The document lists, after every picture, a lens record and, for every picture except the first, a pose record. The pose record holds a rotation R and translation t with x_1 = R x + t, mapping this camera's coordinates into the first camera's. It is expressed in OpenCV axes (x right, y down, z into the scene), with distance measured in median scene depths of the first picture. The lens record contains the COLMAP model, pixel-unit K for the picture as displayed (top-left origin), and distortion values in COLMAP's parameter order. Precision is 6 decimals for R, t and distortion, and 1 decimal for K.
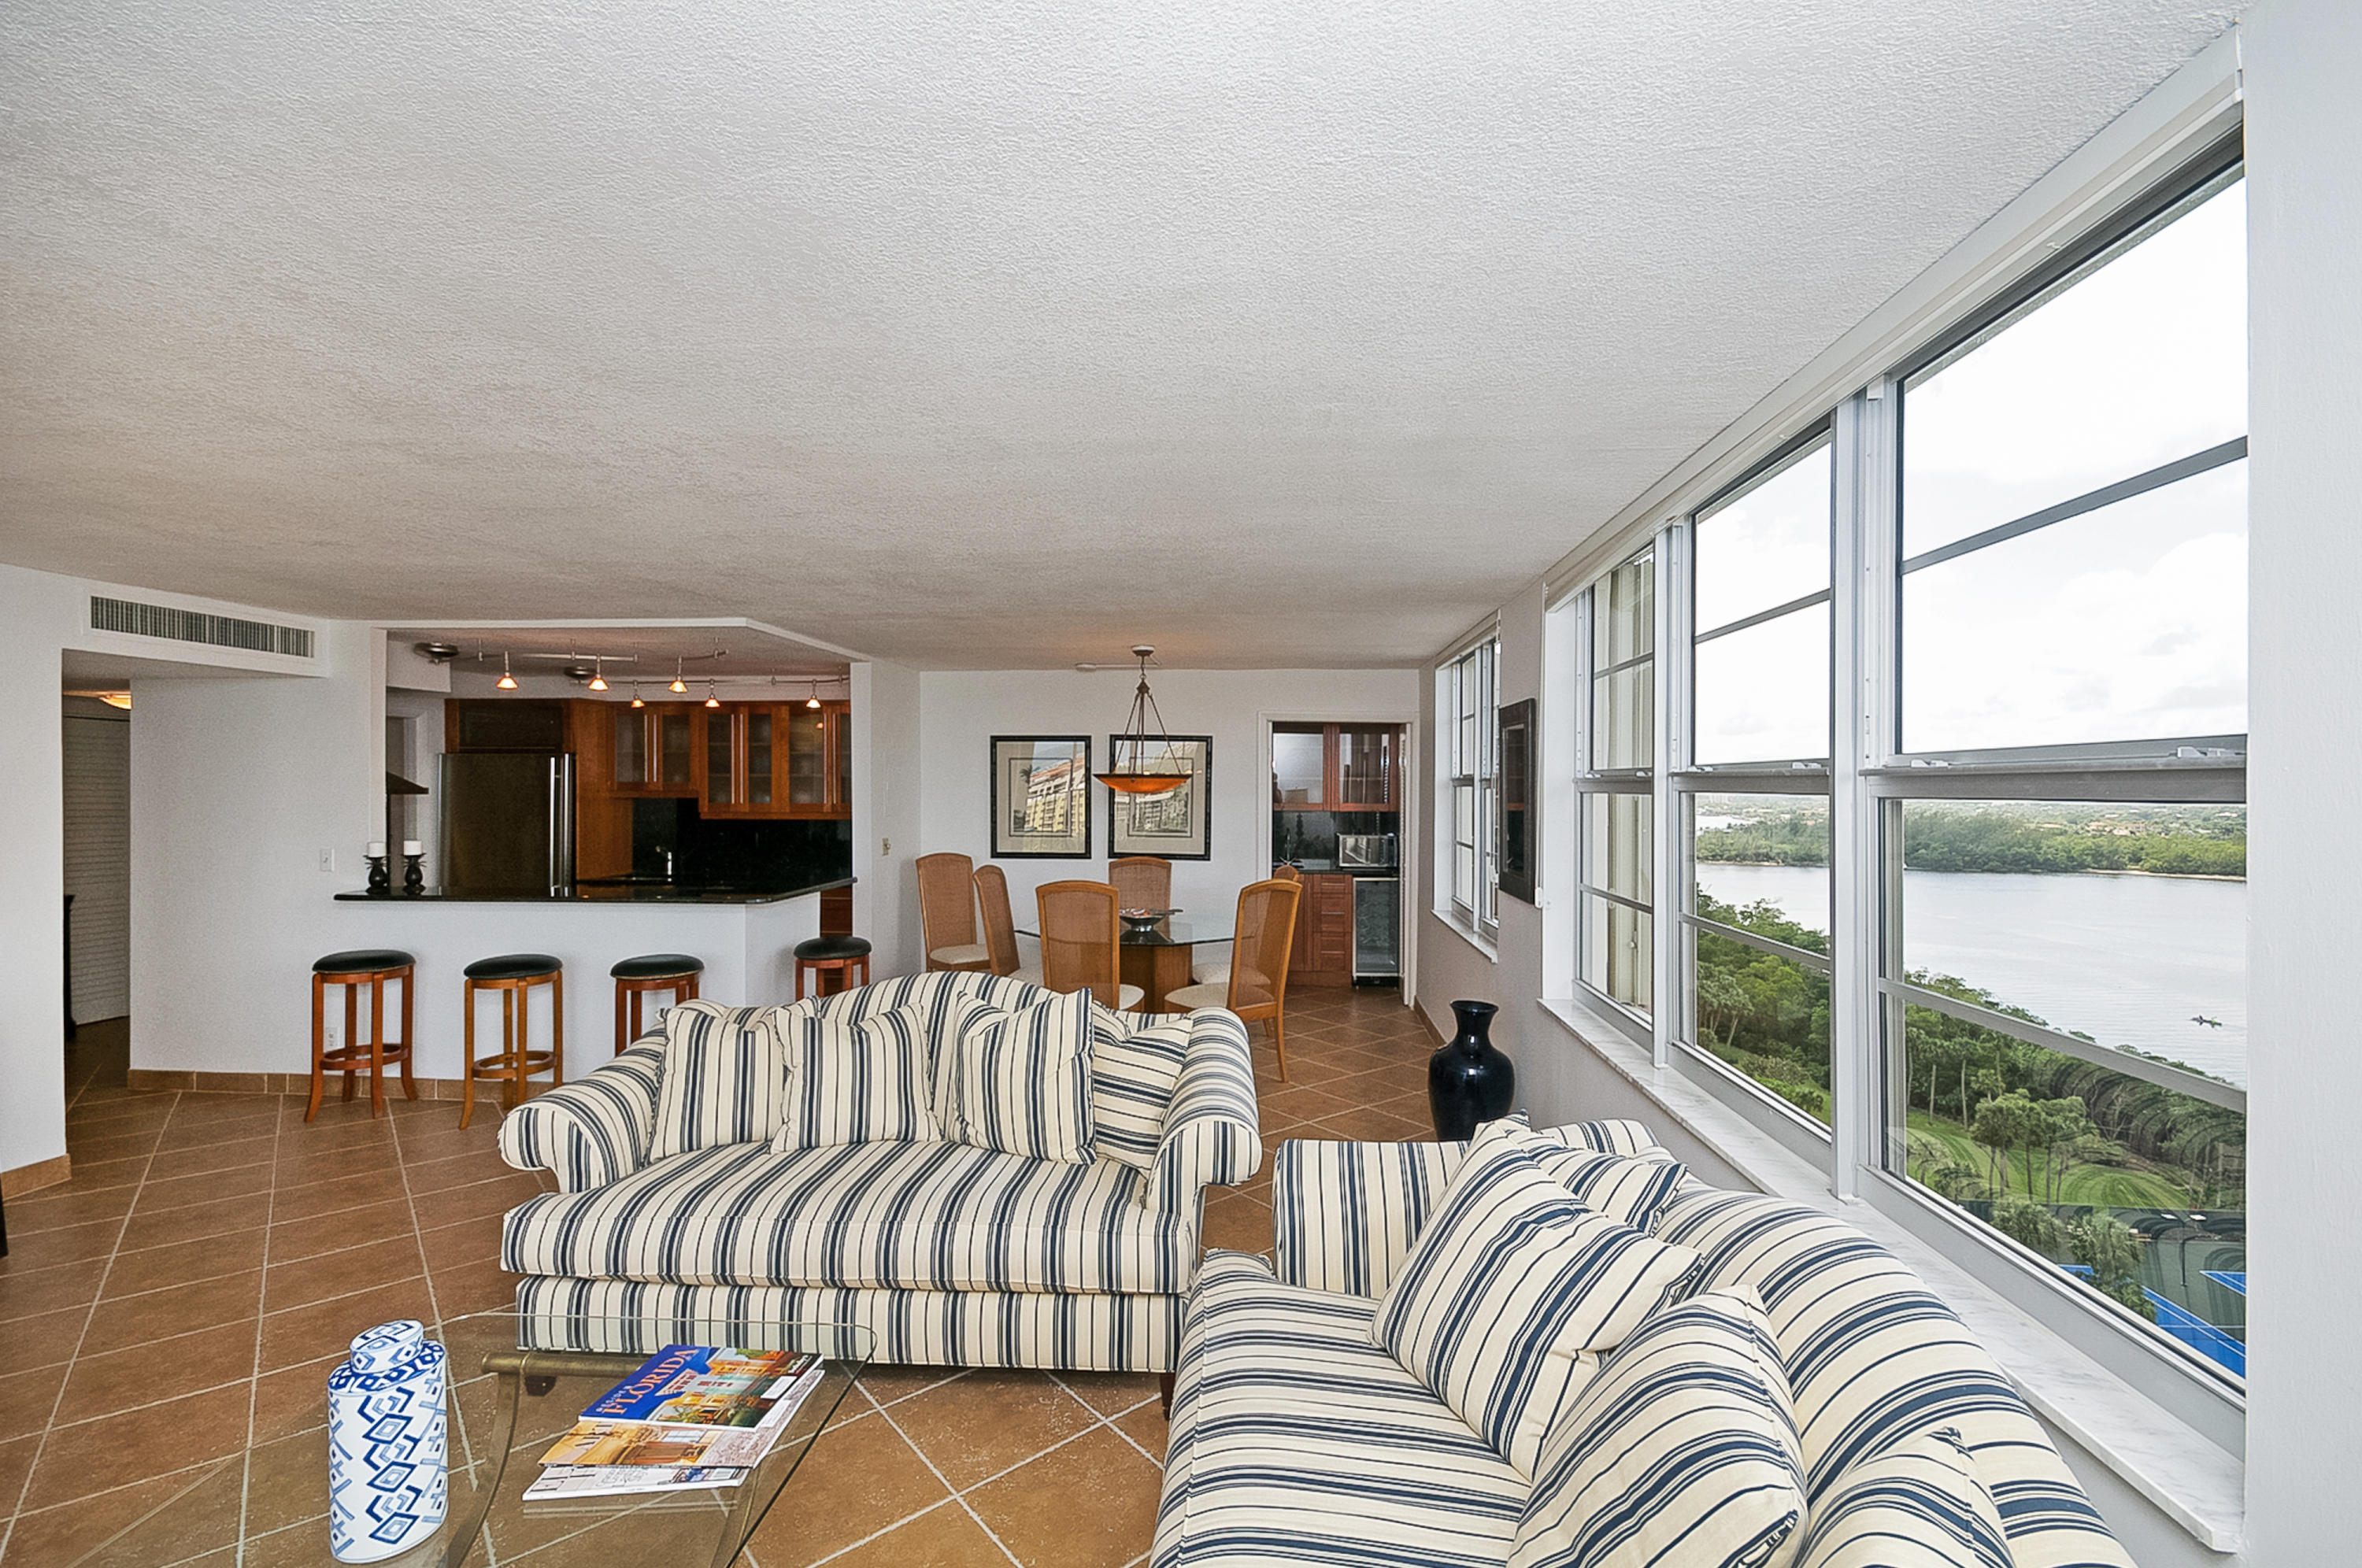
lens RADIAL K [[1069.6, 0, 1173.6], [0, 1069.6, 797.4], [0, 0, 1]] dist [-0.002892, -0.000662]
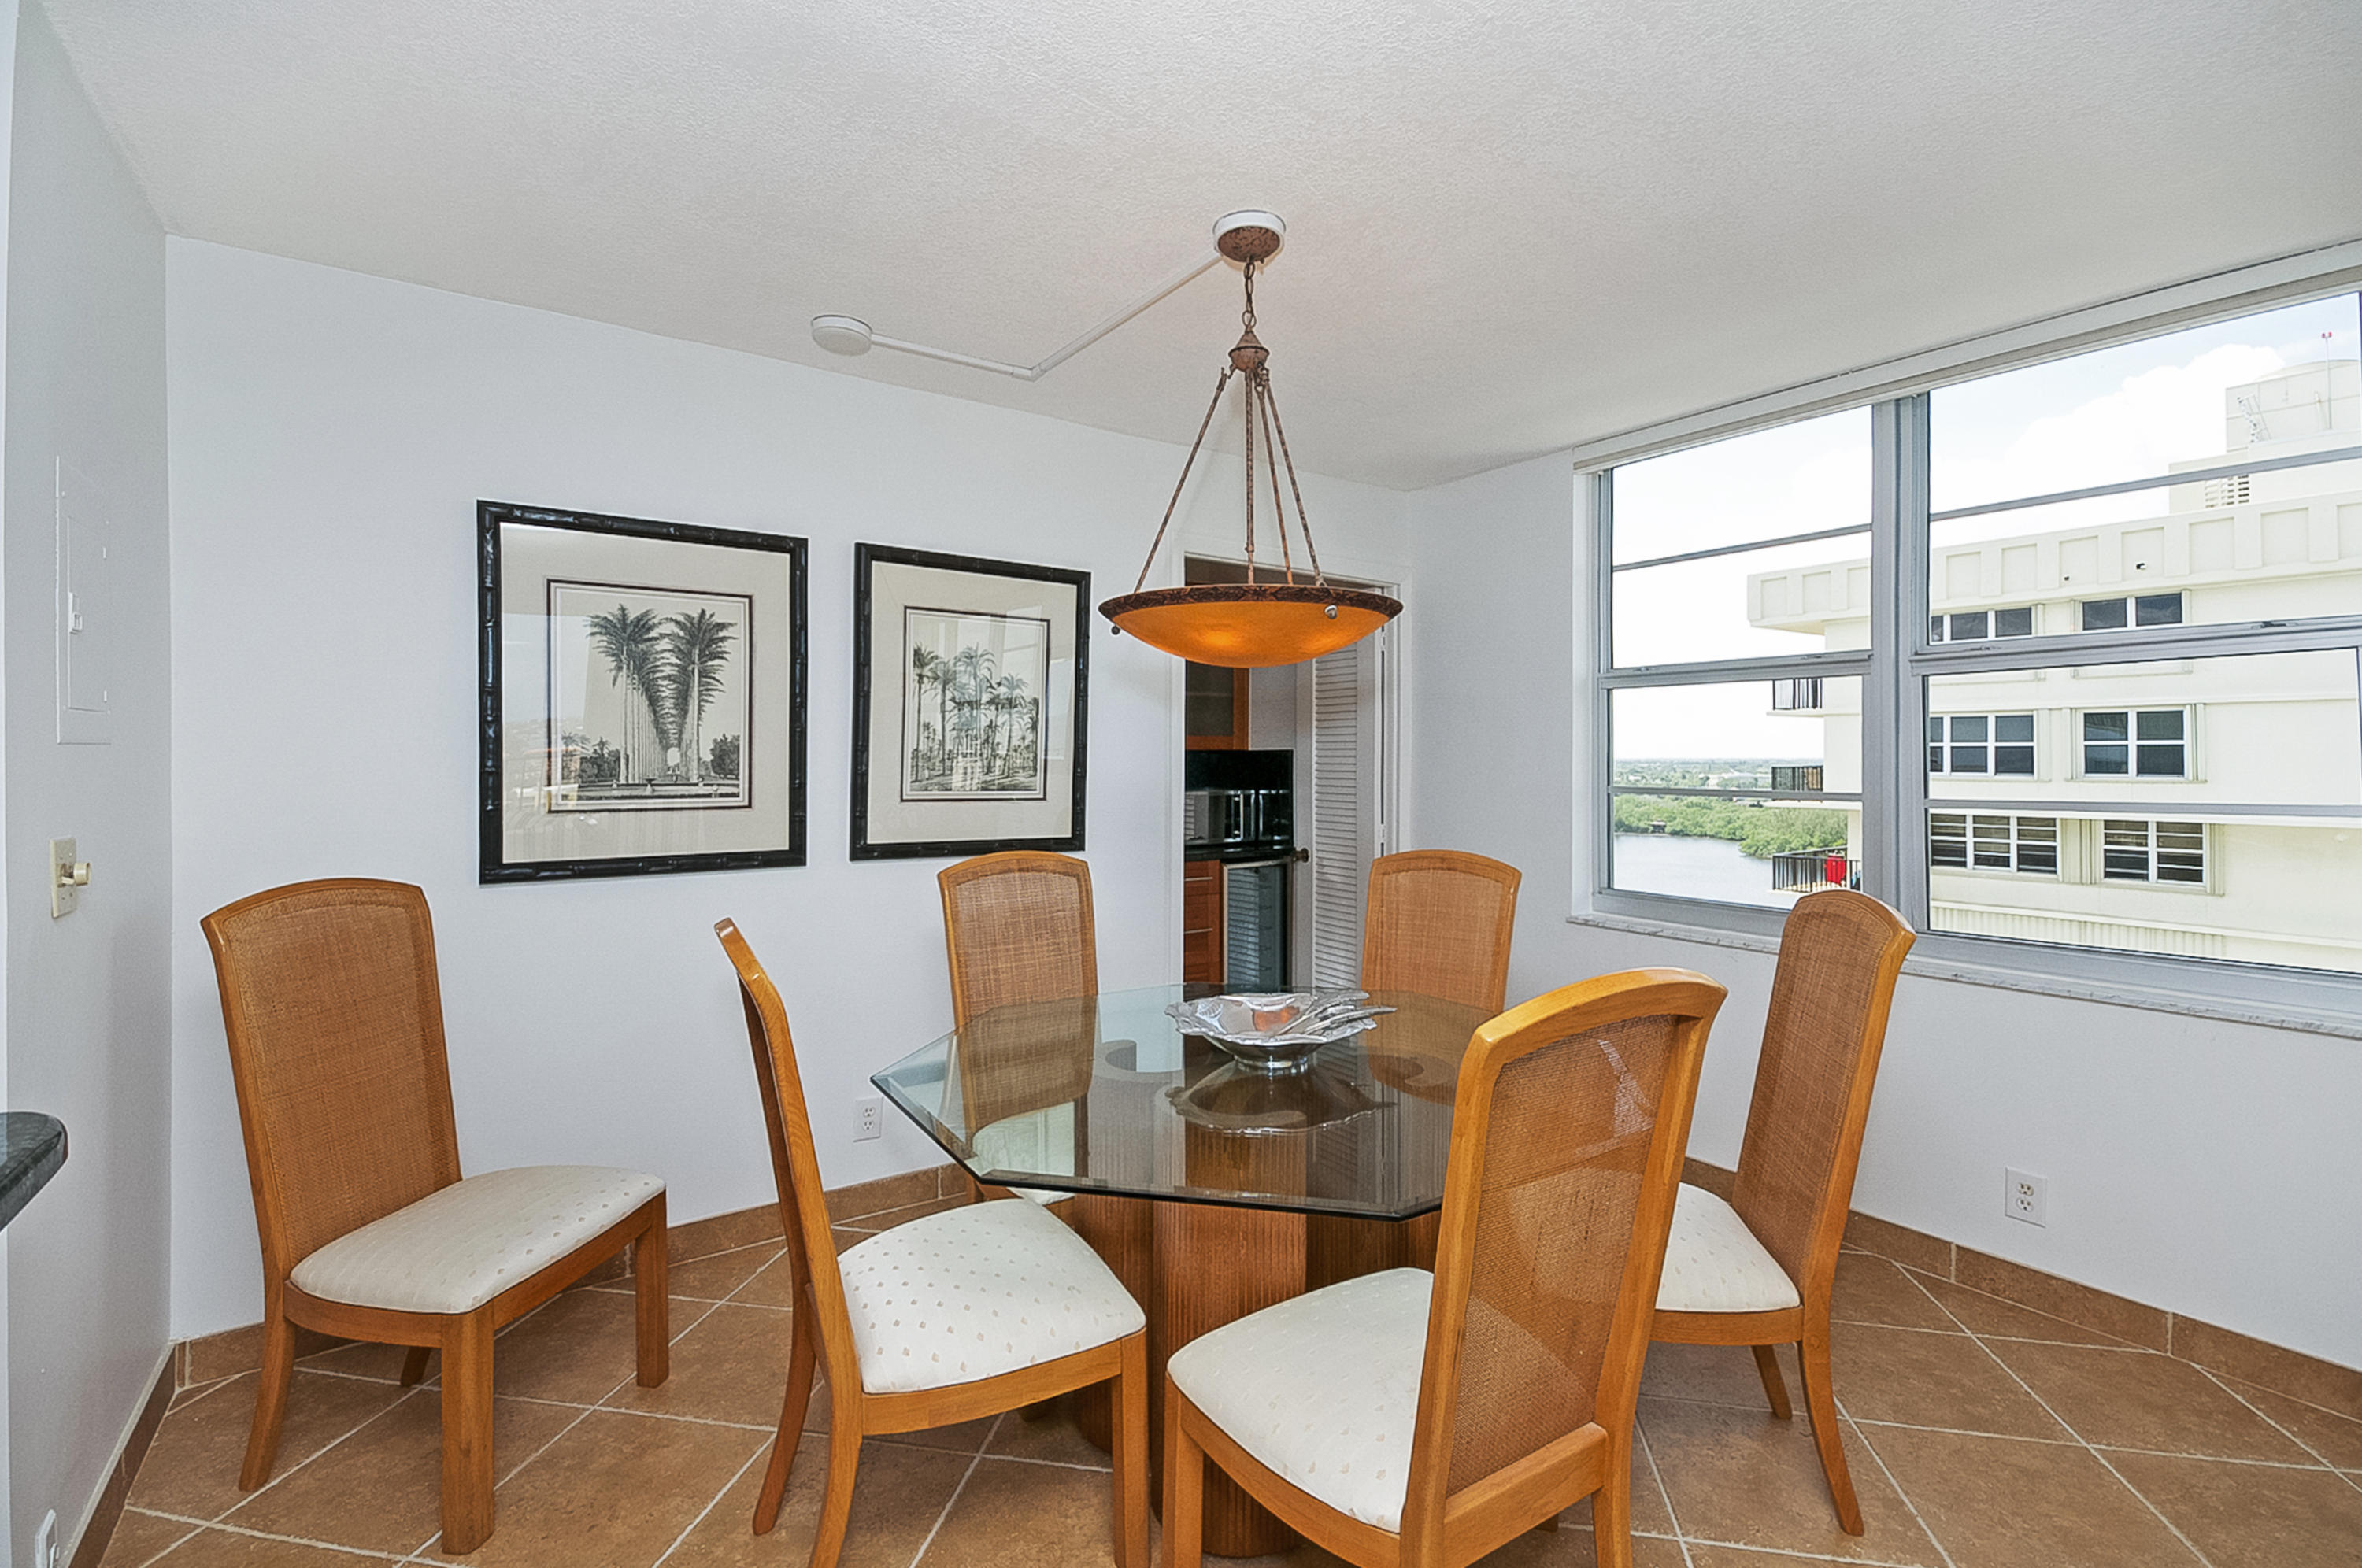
lens RADIAL K [[1051.7, 0, 1216.7], [0, 1051.7, 784.8], [0, 0, 1]] dist [-0.003208, -0.005459]
pose [[0.753771, -0.020901, 0.656804, -0.252571], [0.009575, 0.999737, 0.020825, 0.027168], [-0.657067, -0.009409, 0.753773, 0.741737]]
